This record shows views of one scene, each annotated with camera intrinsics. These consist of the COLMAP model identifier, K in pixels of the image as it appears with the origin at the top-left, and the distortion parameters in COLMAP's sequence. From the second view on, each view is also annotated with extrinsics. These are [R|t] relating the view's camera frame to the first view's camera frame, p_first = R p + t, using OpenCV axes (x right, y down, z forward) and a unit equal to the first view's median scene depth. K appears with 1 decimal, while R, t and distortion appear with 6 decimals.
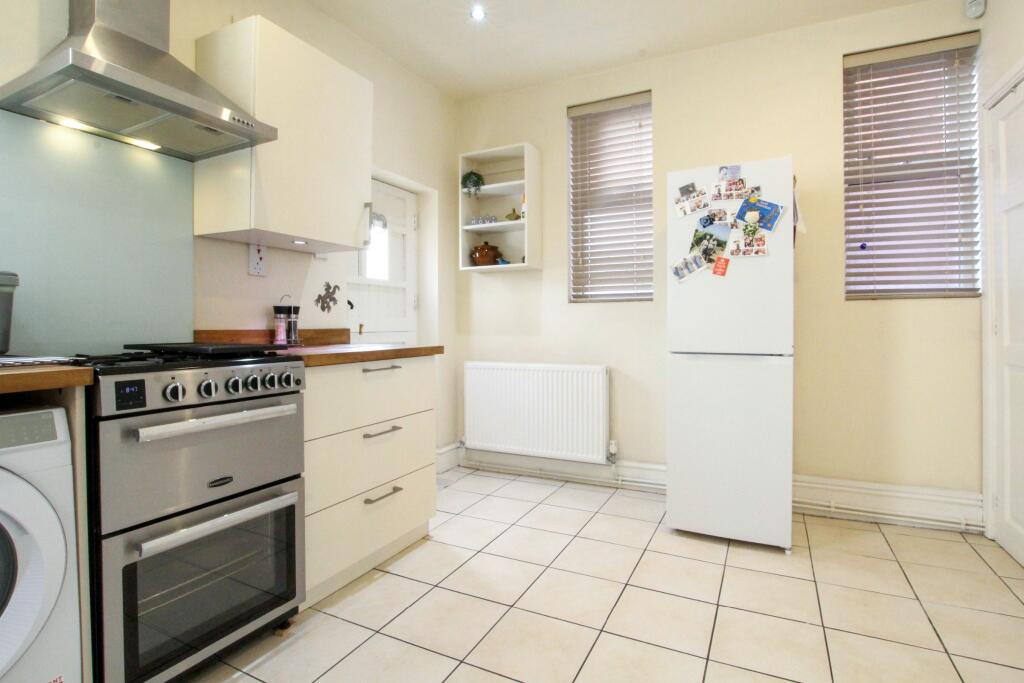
lens RADIAL K [[509.6, 0, 509.8], [0, 509.6, 333.6], [0, 0, 1]] dist [-0.002321, -0.000917]
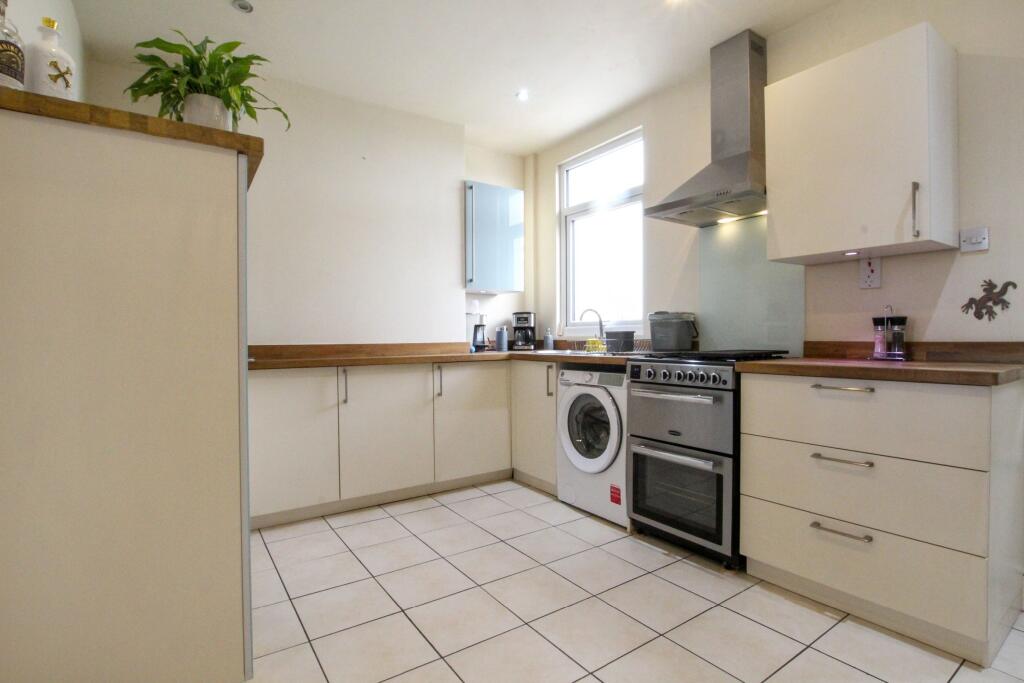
lens RADIAL K [[509.6, 0, 509.8], [0, 509.6, 333.6], [0, 0, 1]] dist [-0.002321, -0.000917]
pose [[-0.461236, 0.004143, -0.887268, 0.737887], [-0.006006, 0.999952, 0.007791, -0.026904], [0.887257, 0.008922, -0.461189, 0.828679]]
